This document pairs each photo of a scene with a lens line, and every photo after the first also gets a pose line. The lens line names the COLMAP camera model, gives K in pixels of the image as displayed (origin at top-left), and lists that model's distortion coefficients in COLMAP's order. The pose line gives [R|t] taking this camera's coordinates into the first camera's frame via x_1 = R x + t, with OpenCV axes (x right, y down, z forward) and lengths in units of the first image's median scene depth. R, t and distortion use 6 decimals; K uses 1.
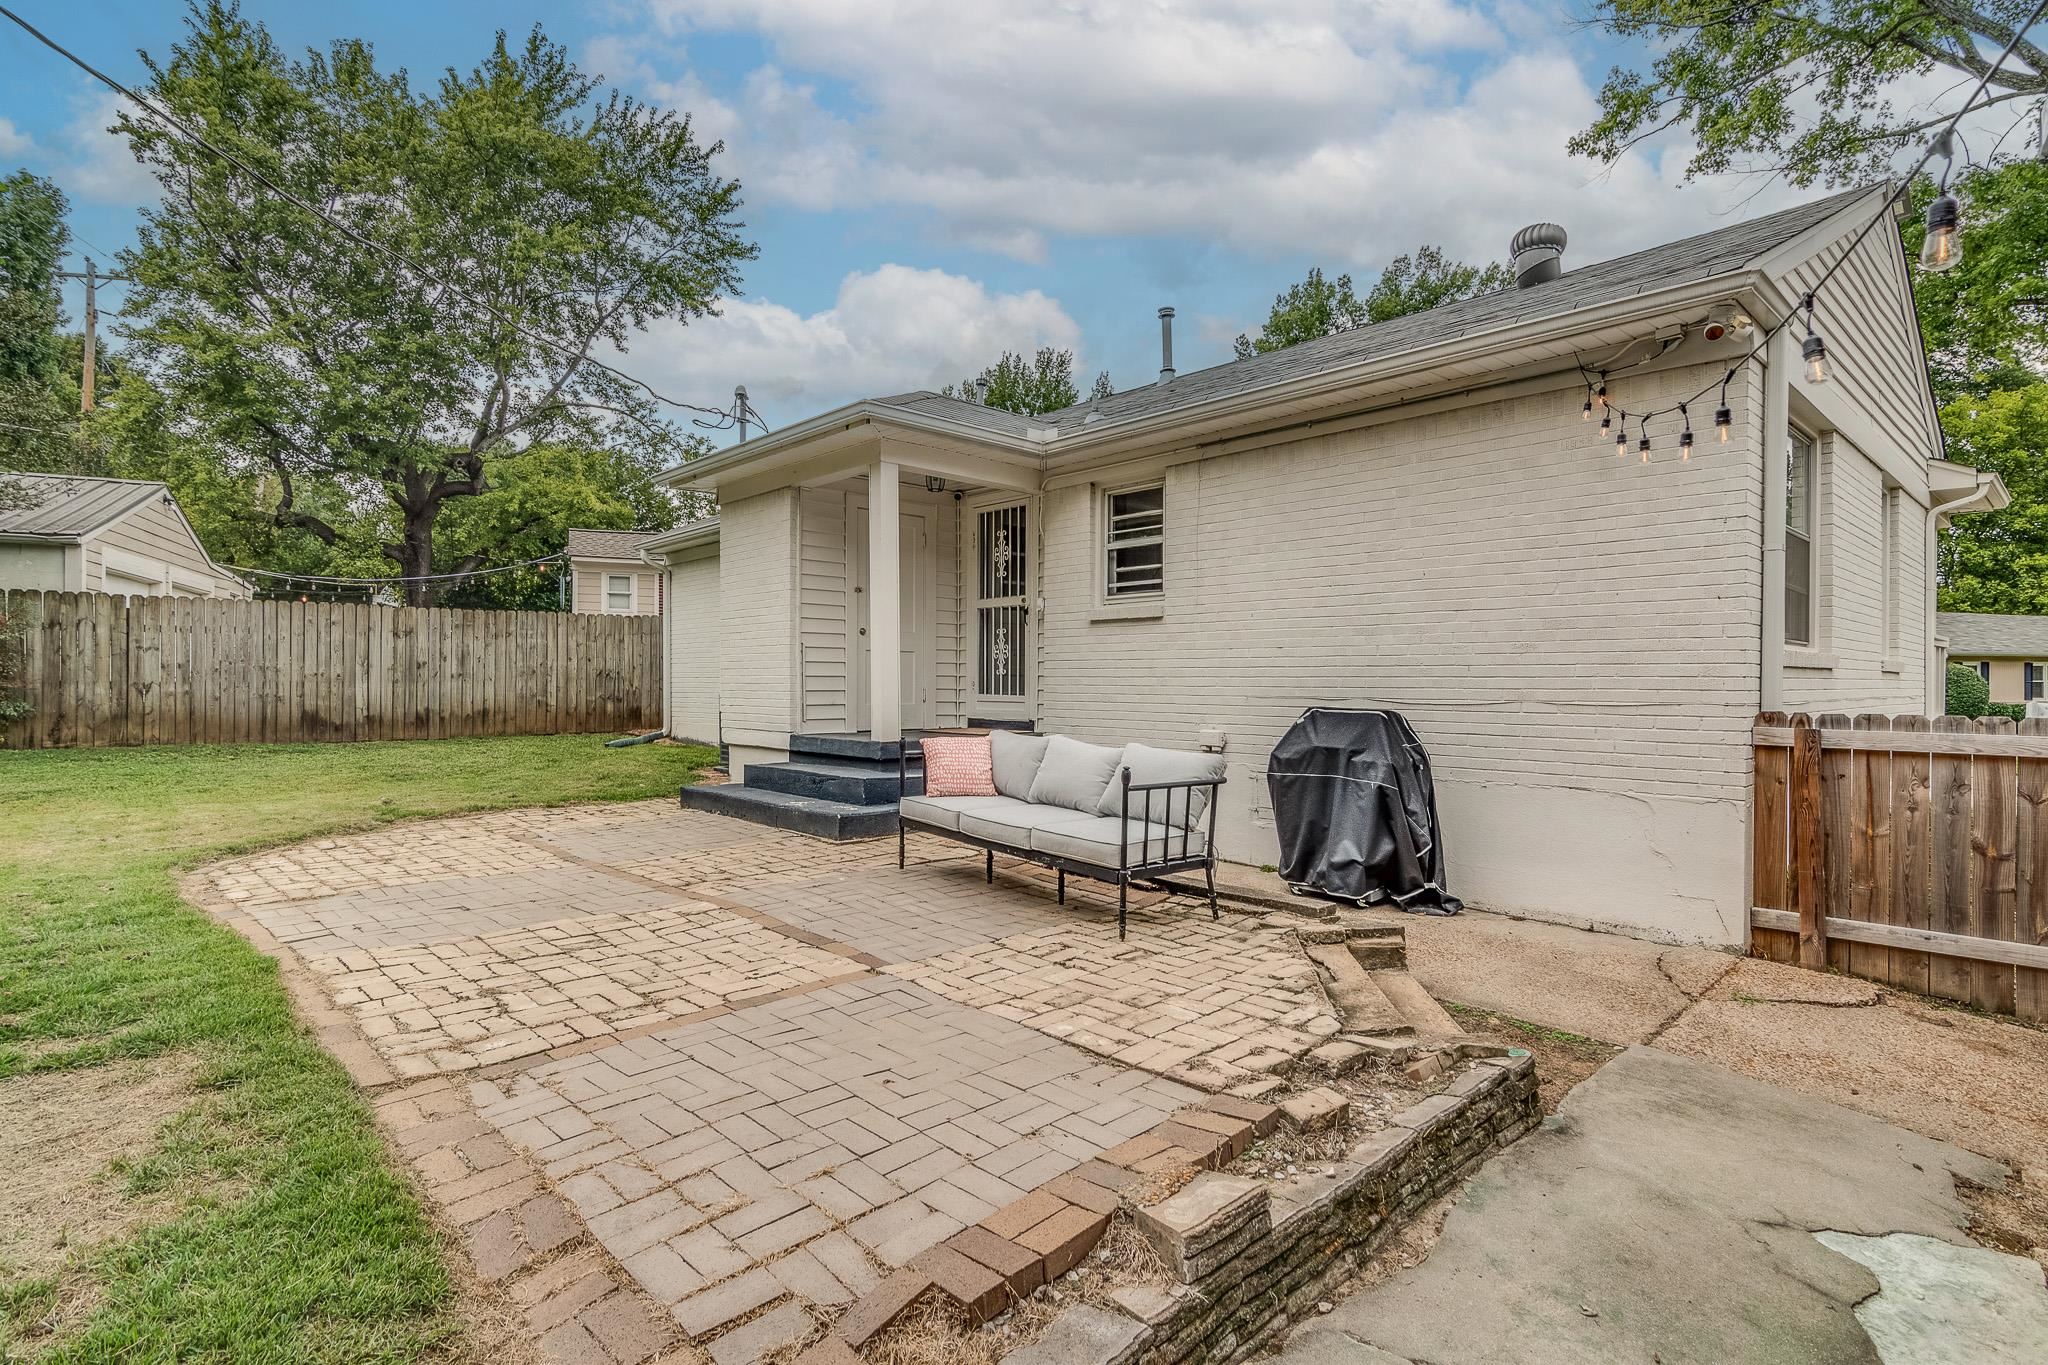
lens RADIAL K [[1016.9, 0, 1022.5], [0, 1016.9, 686.6], [0, 0, 1]] dist [0.000176, 0.001733]
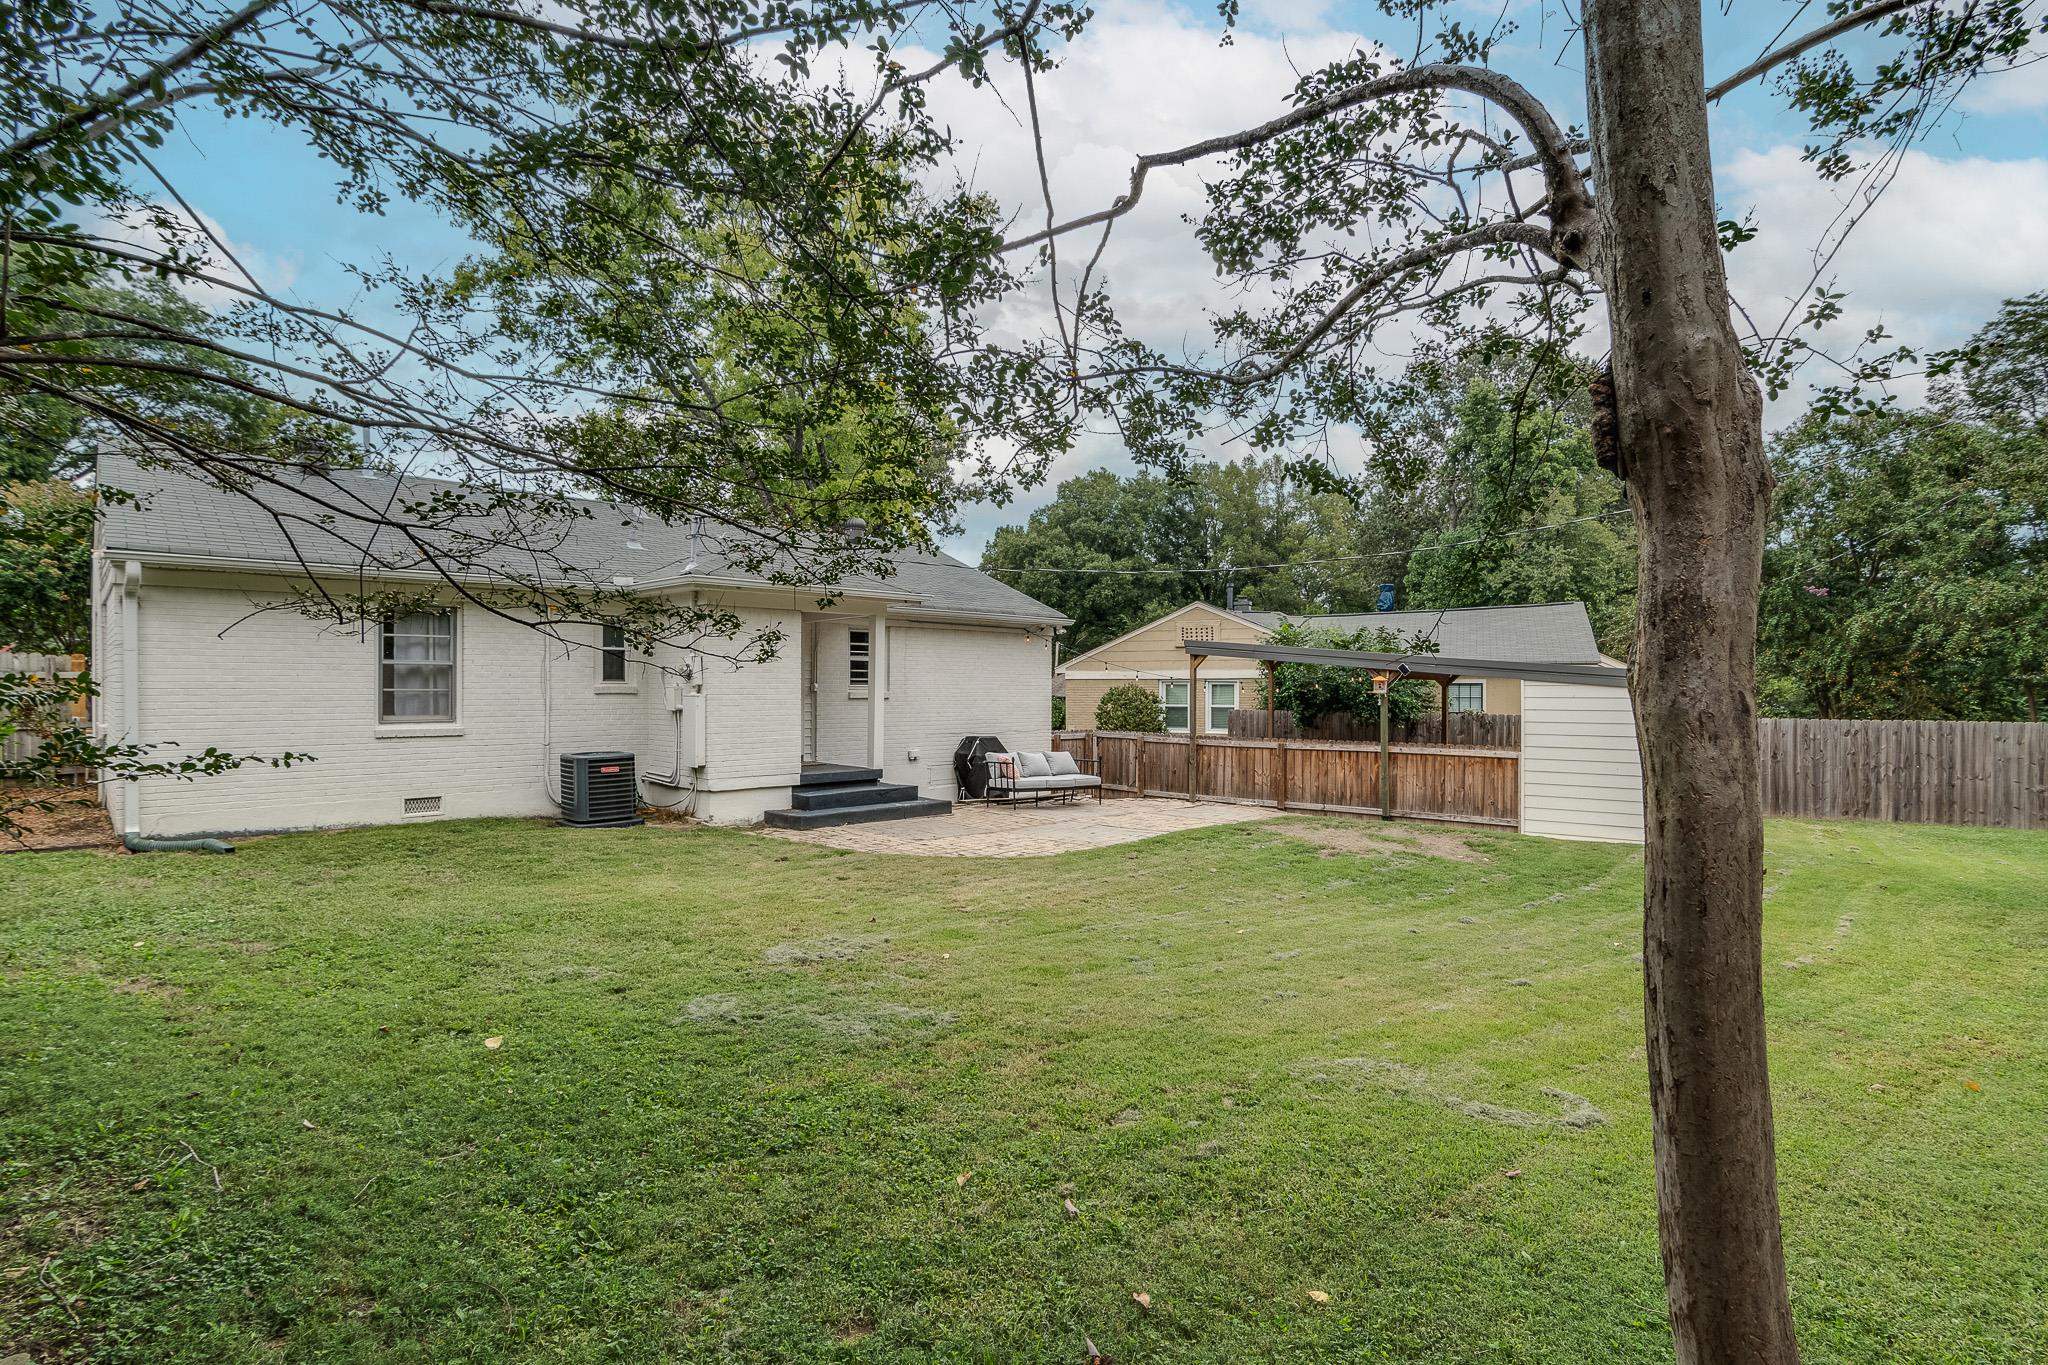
lens RADIAL K [[959.3, 0, 1022.2], [0, 959.3, 686.6], [0, 0, 1]] dist [-0.004291, -0.000870]
pose [[-0.022438, -0.001597, 0.999747, -1.092600], [0.003464, 0.999993, 0.001675, -0.055502], [-0.999742, 0.003501, -0.022432, 0.458633]]
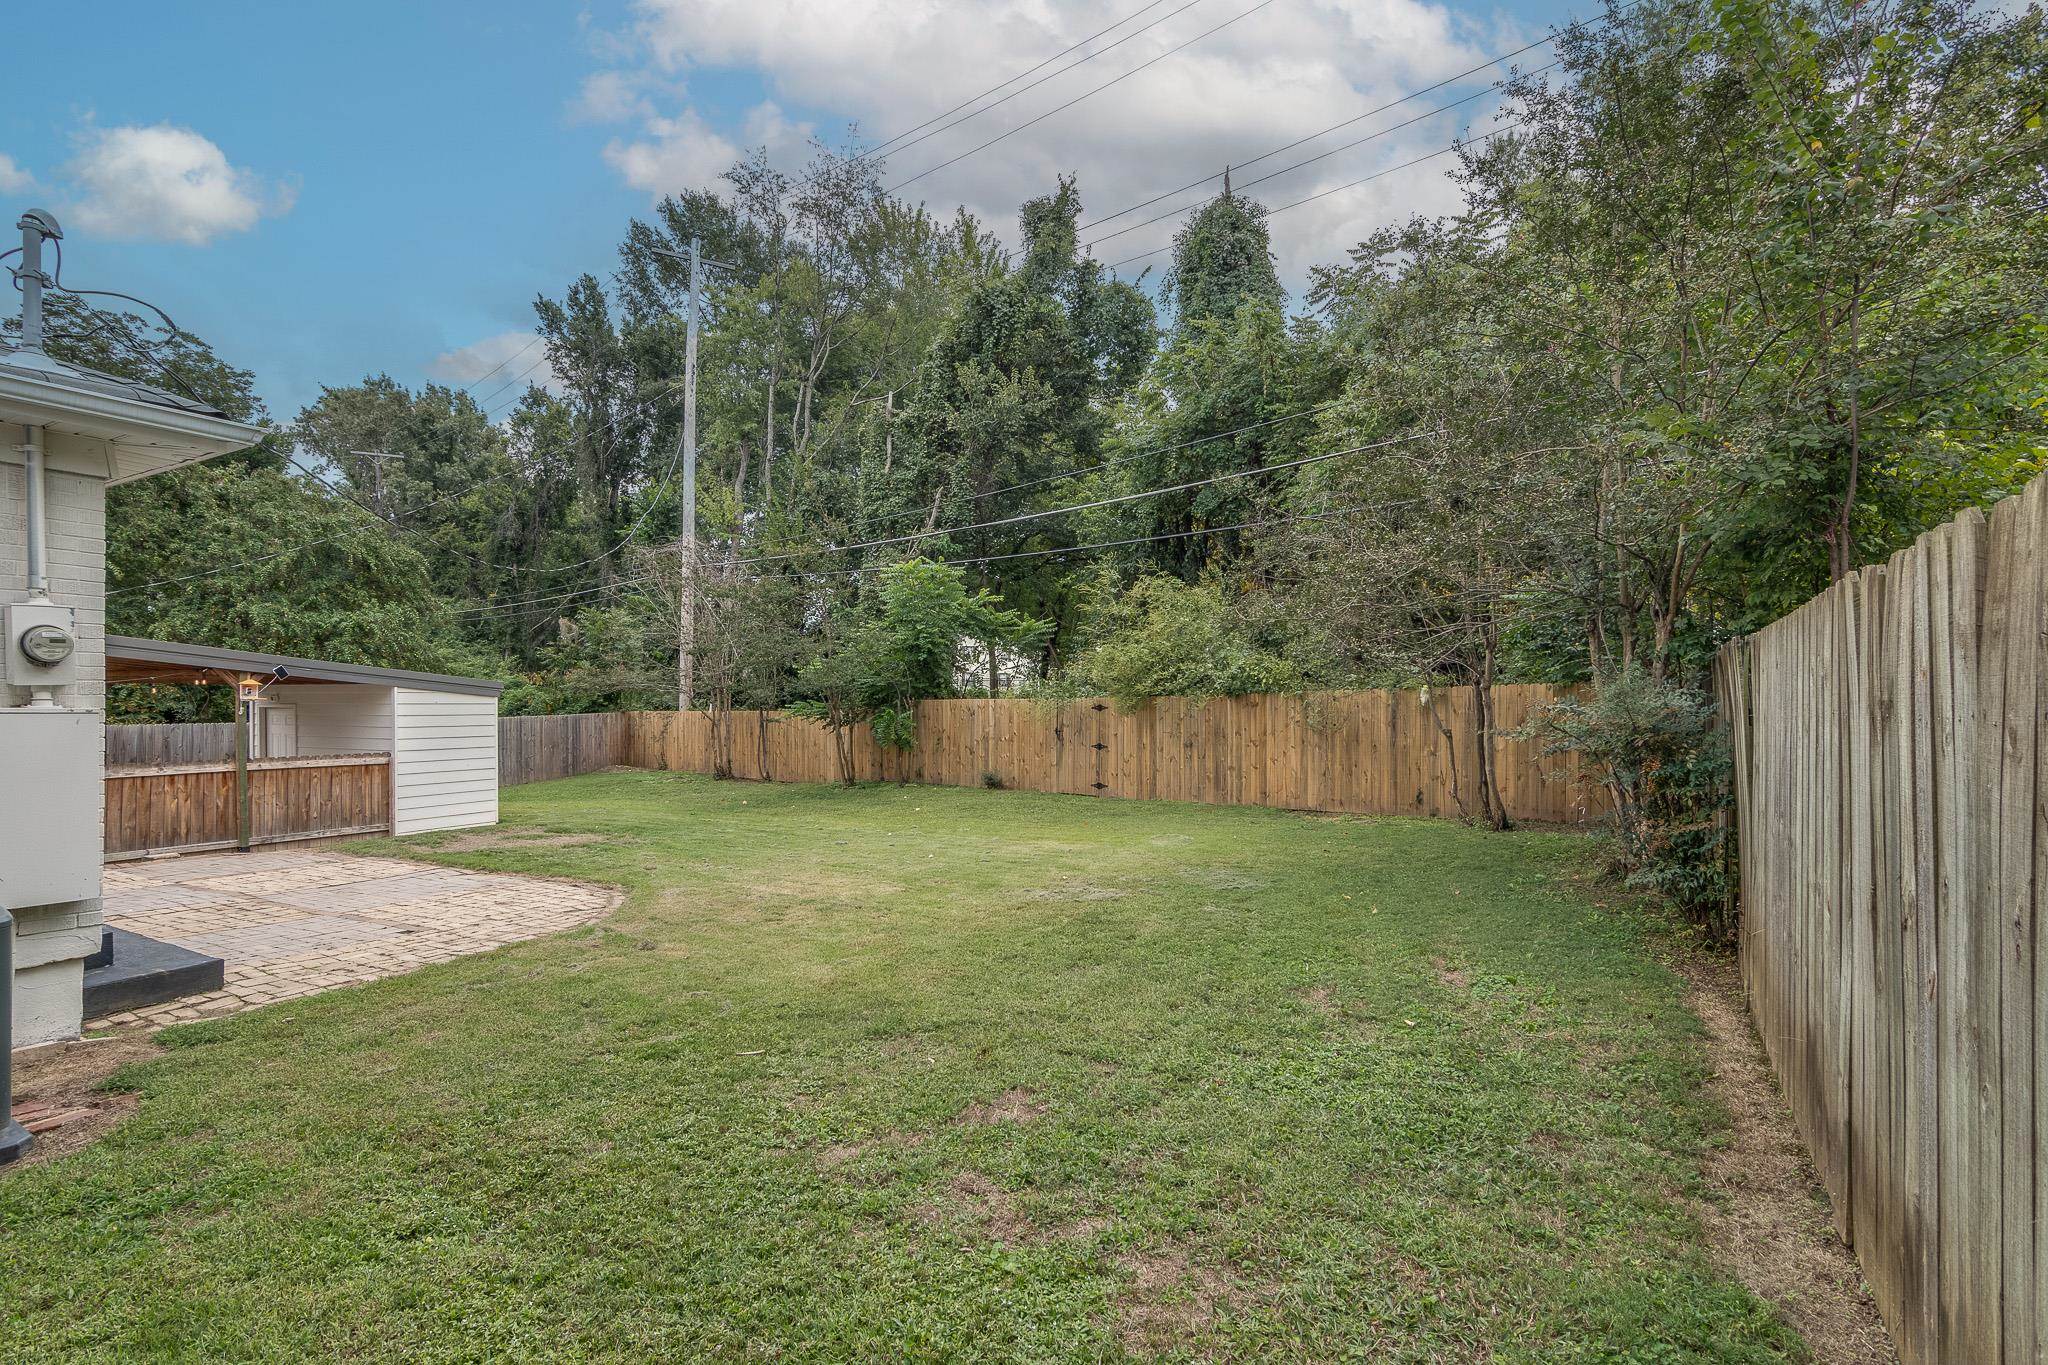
lens RADIAL K [[1002.7, 0, 1002.6], [0, 1002.7, 698.3], [0, 0, 1]] dist [0.000210, 0.000344]
pose [[-0.965682, -0.009528, -0.259554, -0.425610], [-0.010460, 0.999943, 0.002209, -0.055680], [0.259518, 0.004848, -0.965726, 1.159683]]
